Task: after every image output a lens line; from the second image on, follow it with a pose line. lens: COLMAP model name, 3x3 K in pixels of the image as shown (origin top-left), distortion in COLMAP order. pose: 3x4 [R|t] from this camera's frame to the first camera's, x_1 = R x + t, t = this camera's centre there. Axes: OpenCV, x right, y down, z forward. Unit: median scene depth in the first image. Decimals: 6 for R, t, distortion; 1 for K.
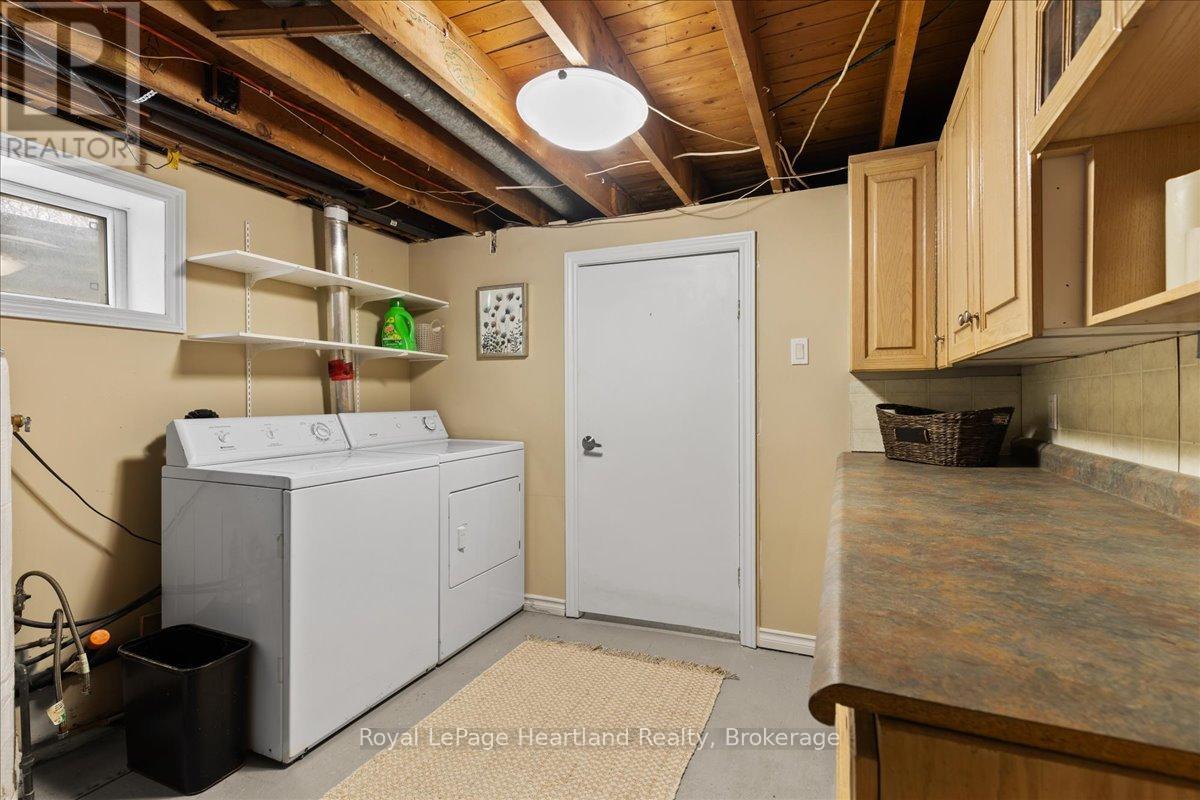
lens RADIAL K [[547.0, 0, 605.7], [0, 547.0, 397.3], [0, 0, 1]] dist [0.008628, -0.000592]
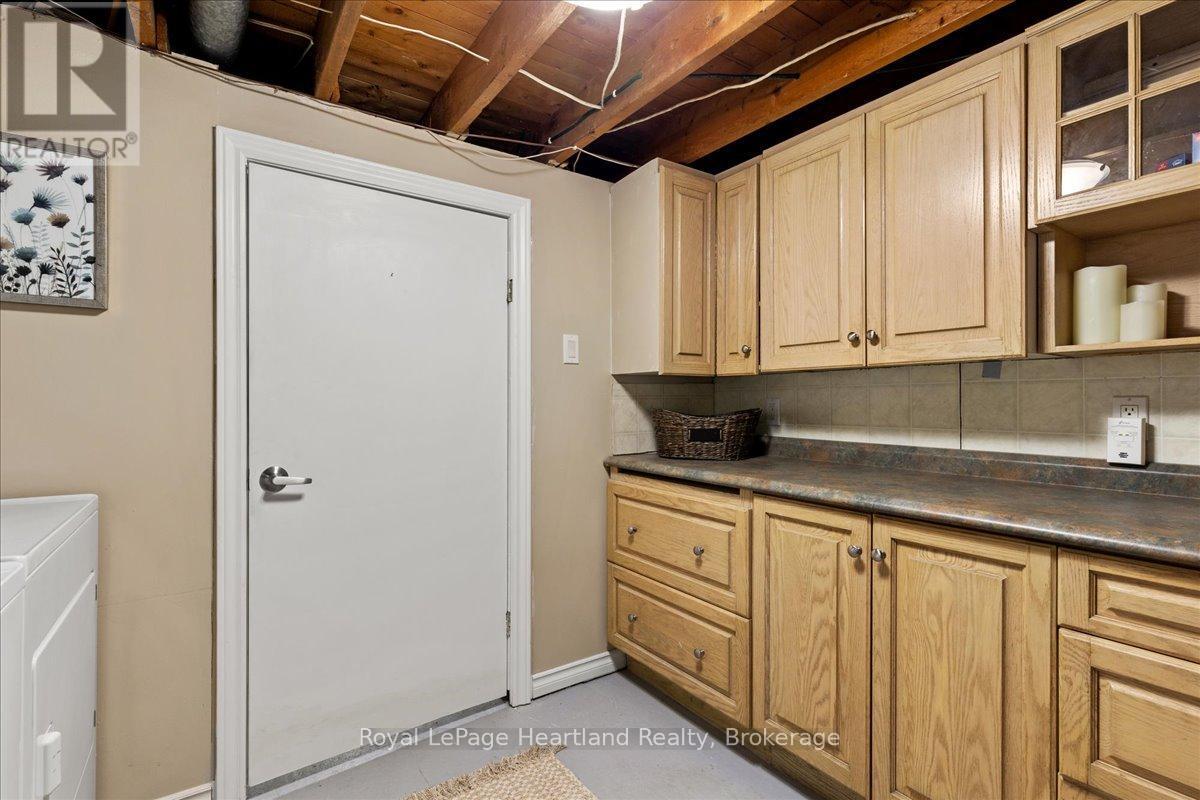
lens RADIAL K [[547.0, 0, 605.7], [0, 547.0, 397.3], [0, 0, 1]] dist [0.008628, -0.000592]
pose [[0.538030, 0.006612, 0.842900, -0.325533], [-0.005115, 0.999976, -0.004580, -0.000487], [-0.842910, -0.001847, 0.538051, 0.403117]]
